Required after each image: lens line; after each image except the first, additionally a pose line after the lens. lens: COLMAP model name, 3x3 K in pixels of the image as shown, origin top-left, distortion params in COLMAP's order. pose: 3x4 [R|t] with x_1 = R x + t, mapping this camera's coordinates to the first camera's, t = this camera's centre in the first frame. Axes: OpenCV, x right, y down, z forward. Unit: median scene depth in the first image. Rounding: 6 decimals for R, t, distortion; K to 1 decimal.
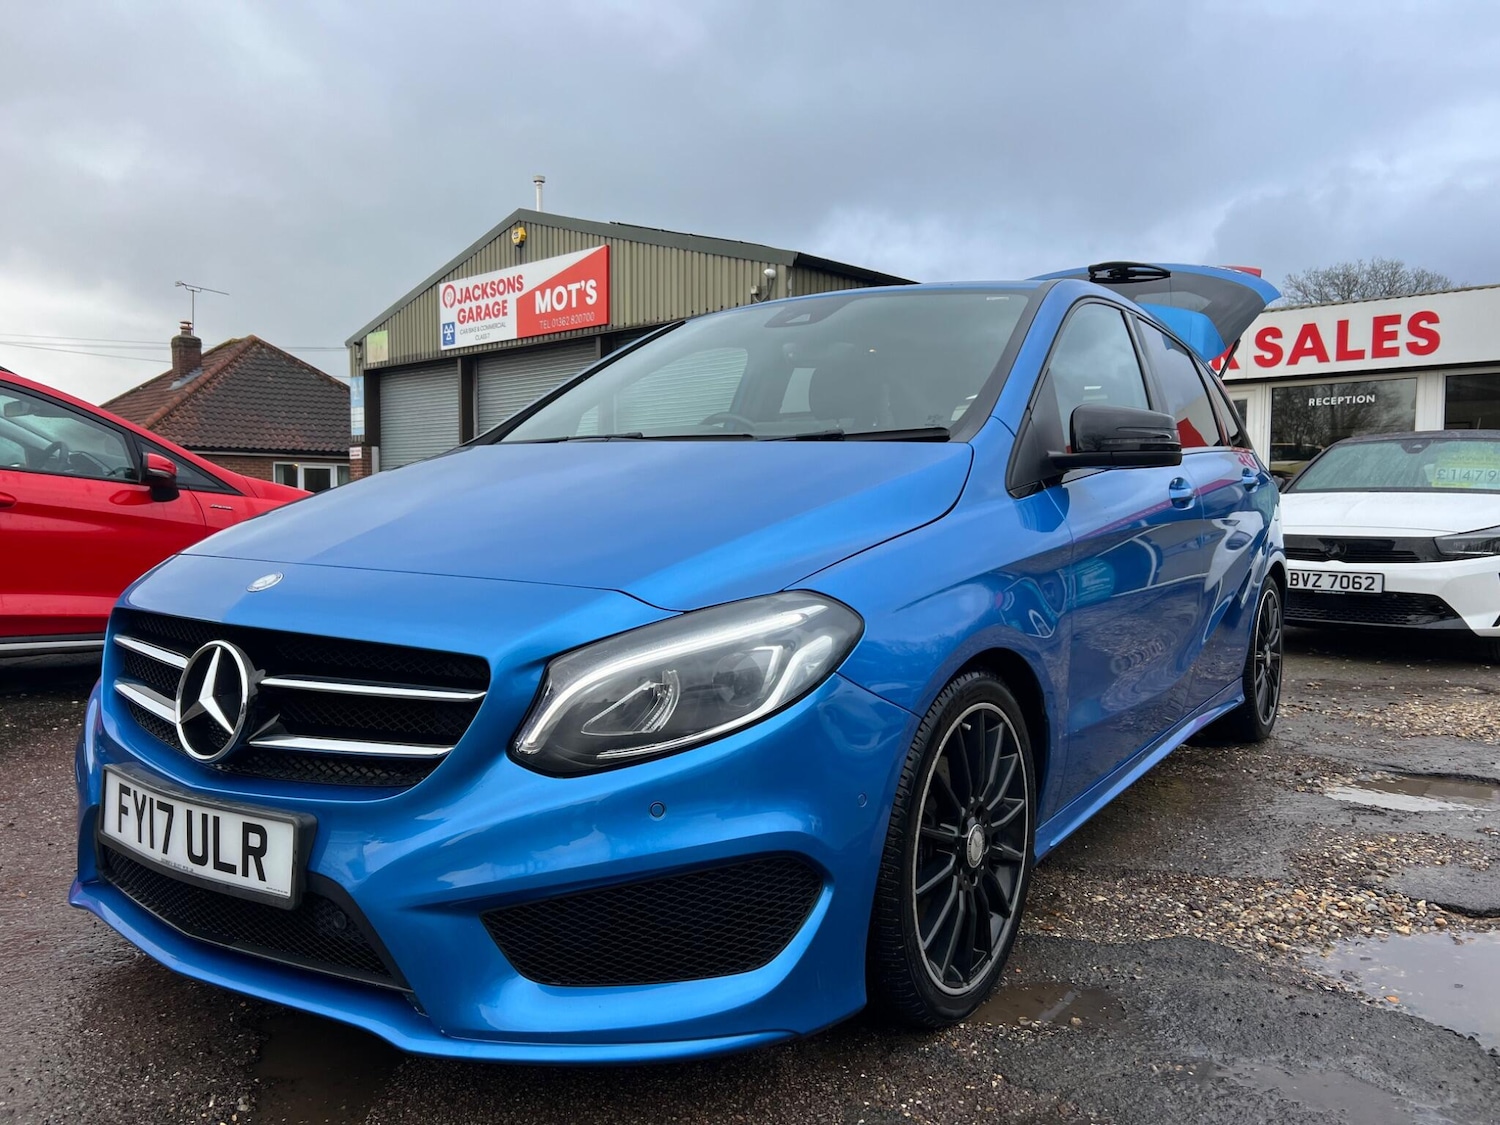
lens RADIAL K [[1133.1, 0, 740.6], [0, 1133.1, 578.2], [0, 0, 1]] dist [0.057717, -0.063684]
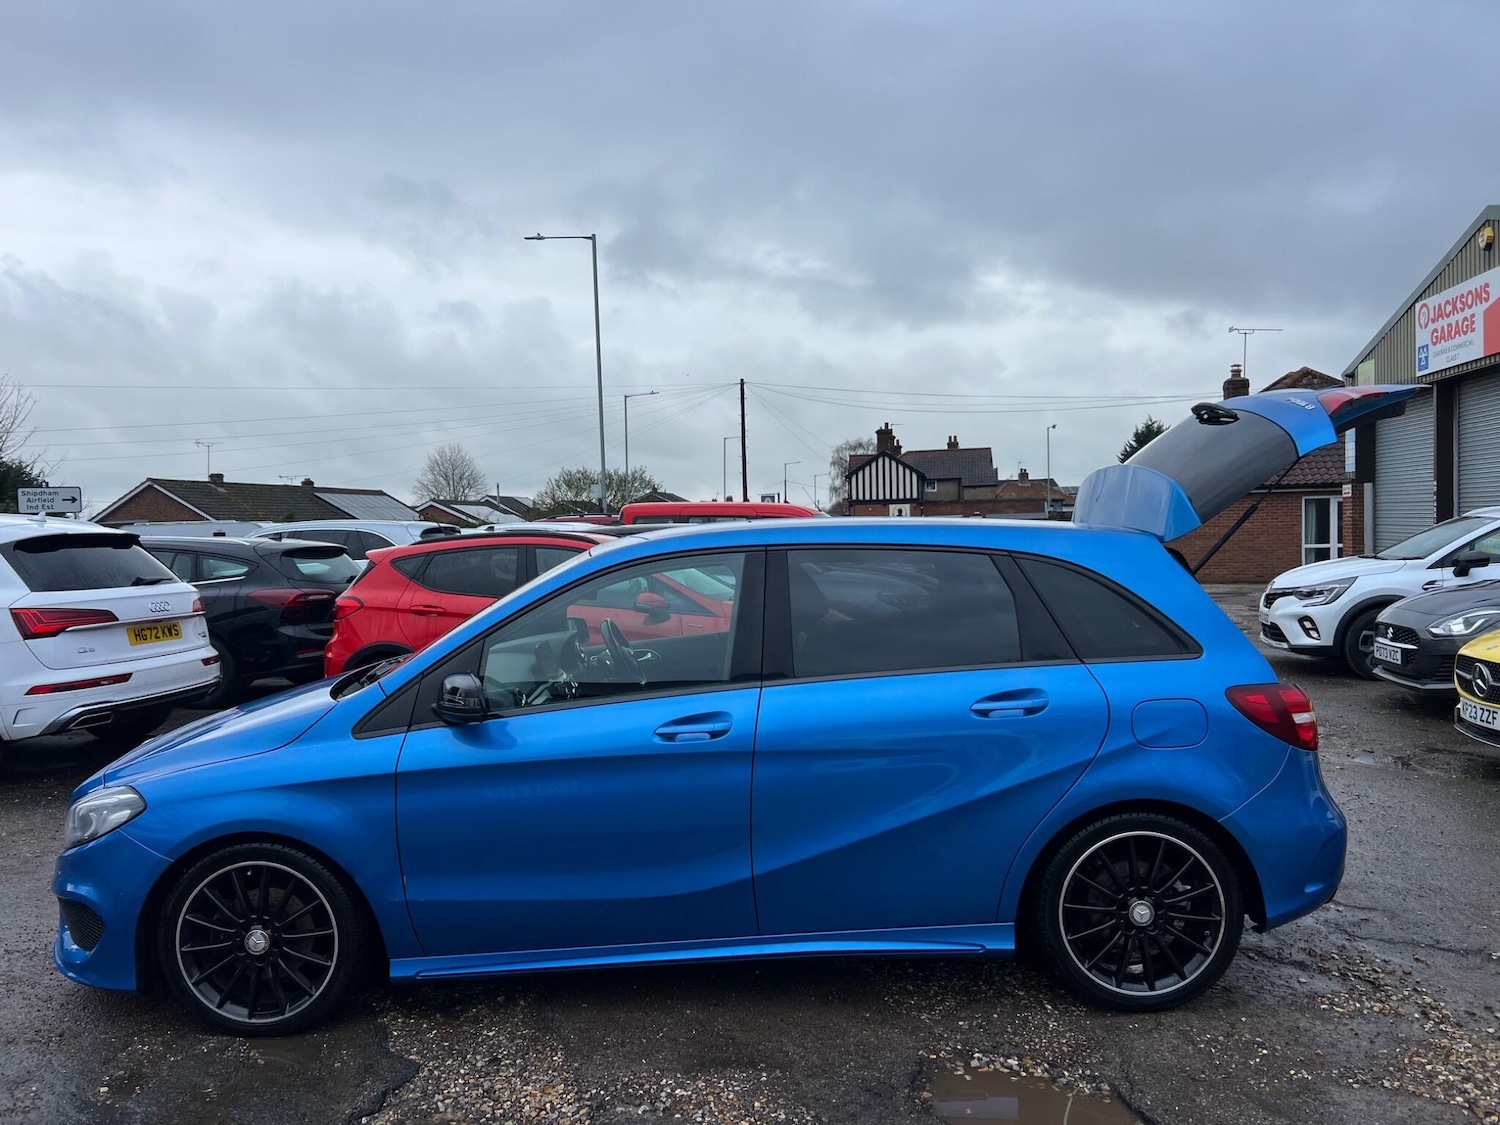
lens RADIAL K [[1133.1, 0, 735.2], [0, 1133.1, 574.1], [0, 0, 1]] dist [0.057717, -0.063684]
pose [[0.548528, 0.018463, -0.835928, 0.634427], [-0.026987, 0.999626, 0.004371, -0.109943], [0.835697, 0.020162, 0.548821, 0.194572]]
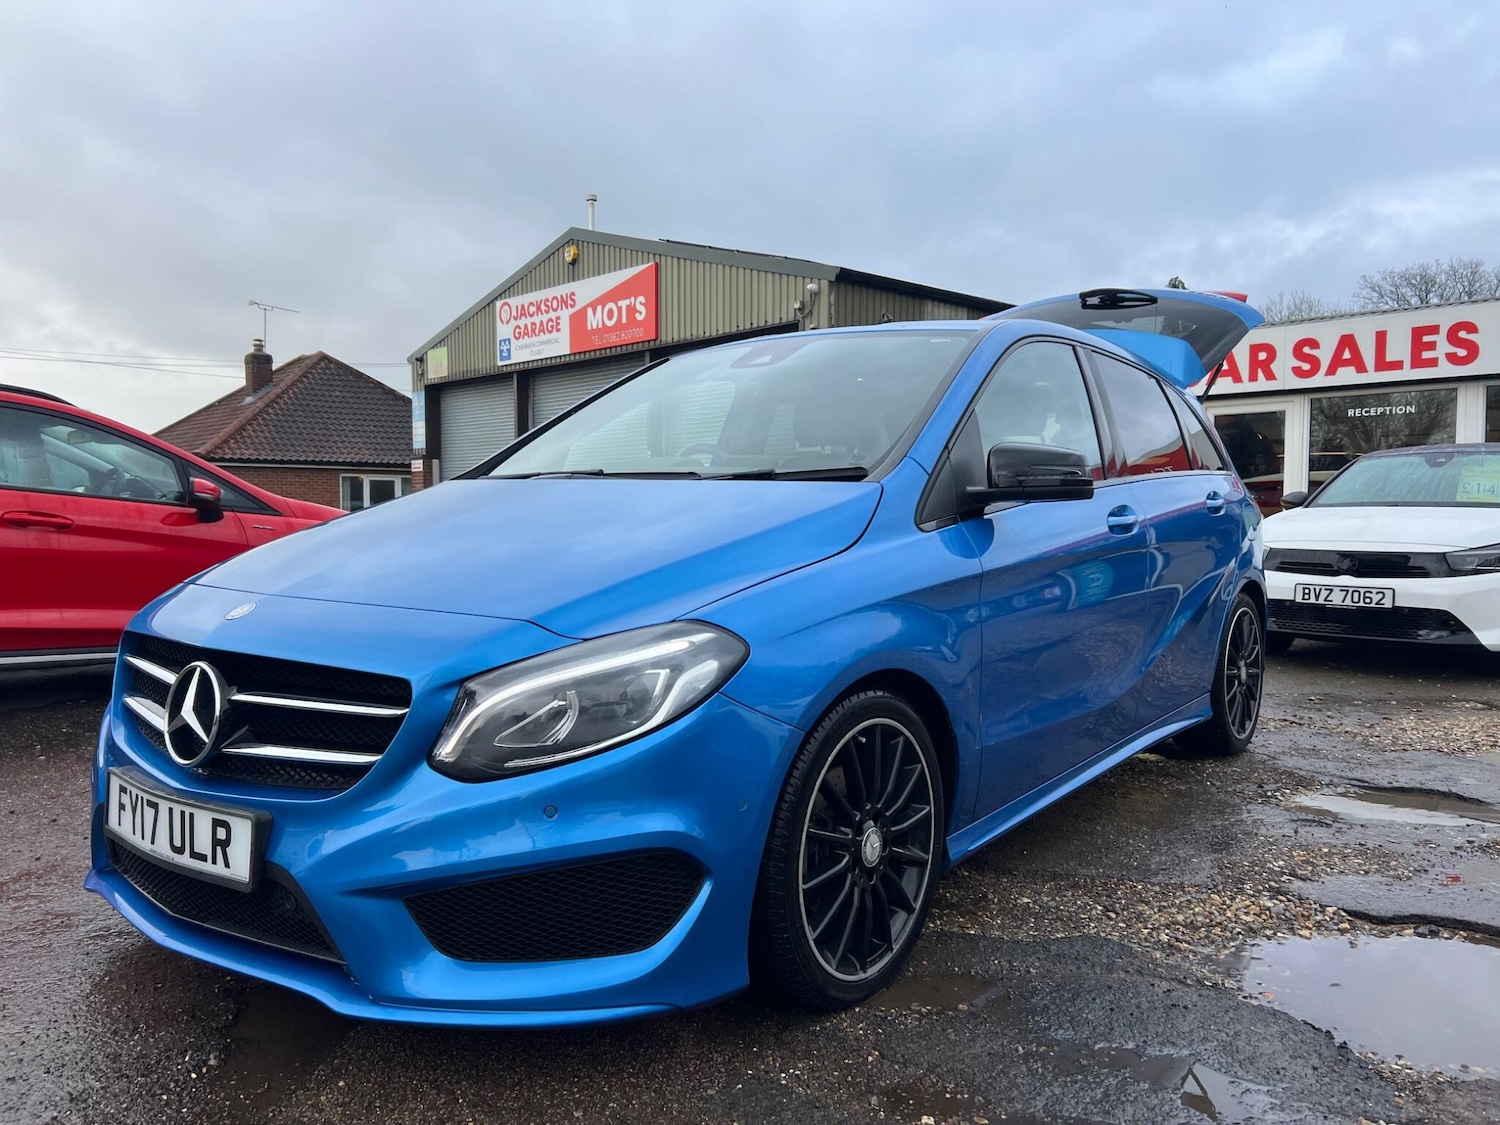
lens RADIAL K [[1133.1, 0, 740.6], [0, 1133.1, 577.6], [0, 0, 1]] dist [0.057717, -0.063684]
pose [[0.998428, -0.000083, -0.056056, 0.042911], [-0.000298, 0.999977, -0.006798, -0.006320], [0.056055, 0.006804, 0.998404, -0.035788]]
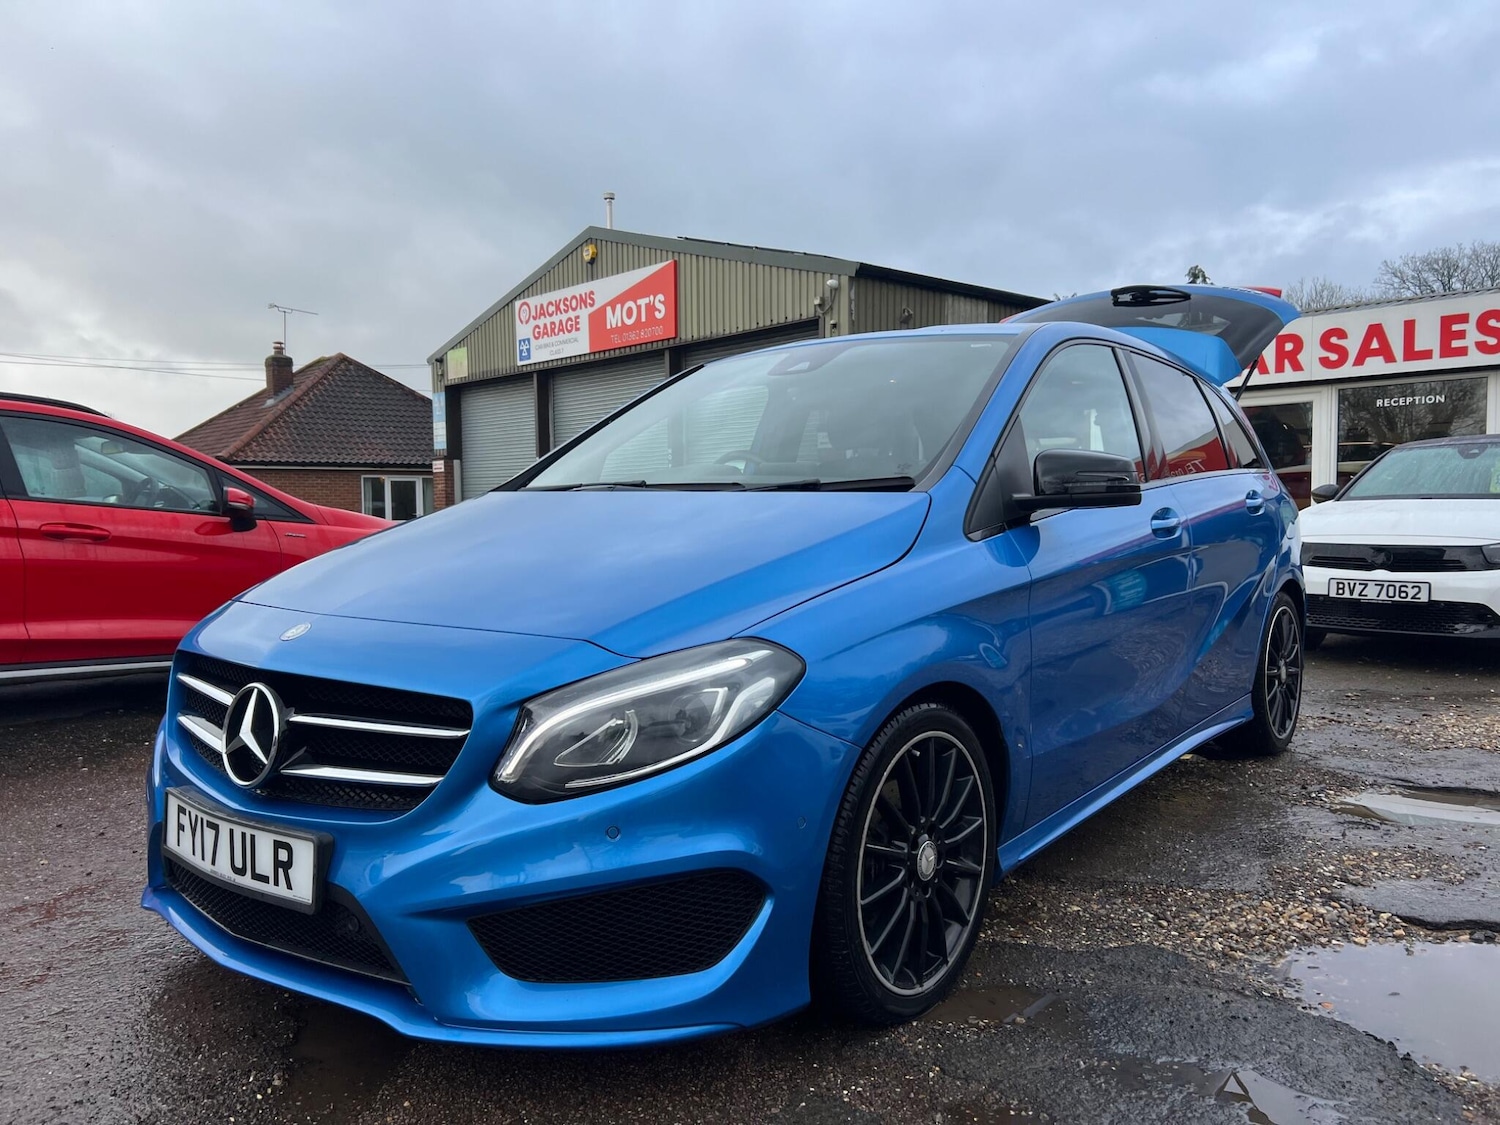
lens RADIAL K [[1133.1, 0, 745.3], [0, 1133.1, 578.3], [0, 0, 1]] dist [0.057717, -0.063684]
pose [[0.997607, -0.011256, -0.068214, 0.033177], [0.011160, 0.999936, -0.001779, -0.012101], [0.068230, 0.001013, 0.997669, -0.035535]]
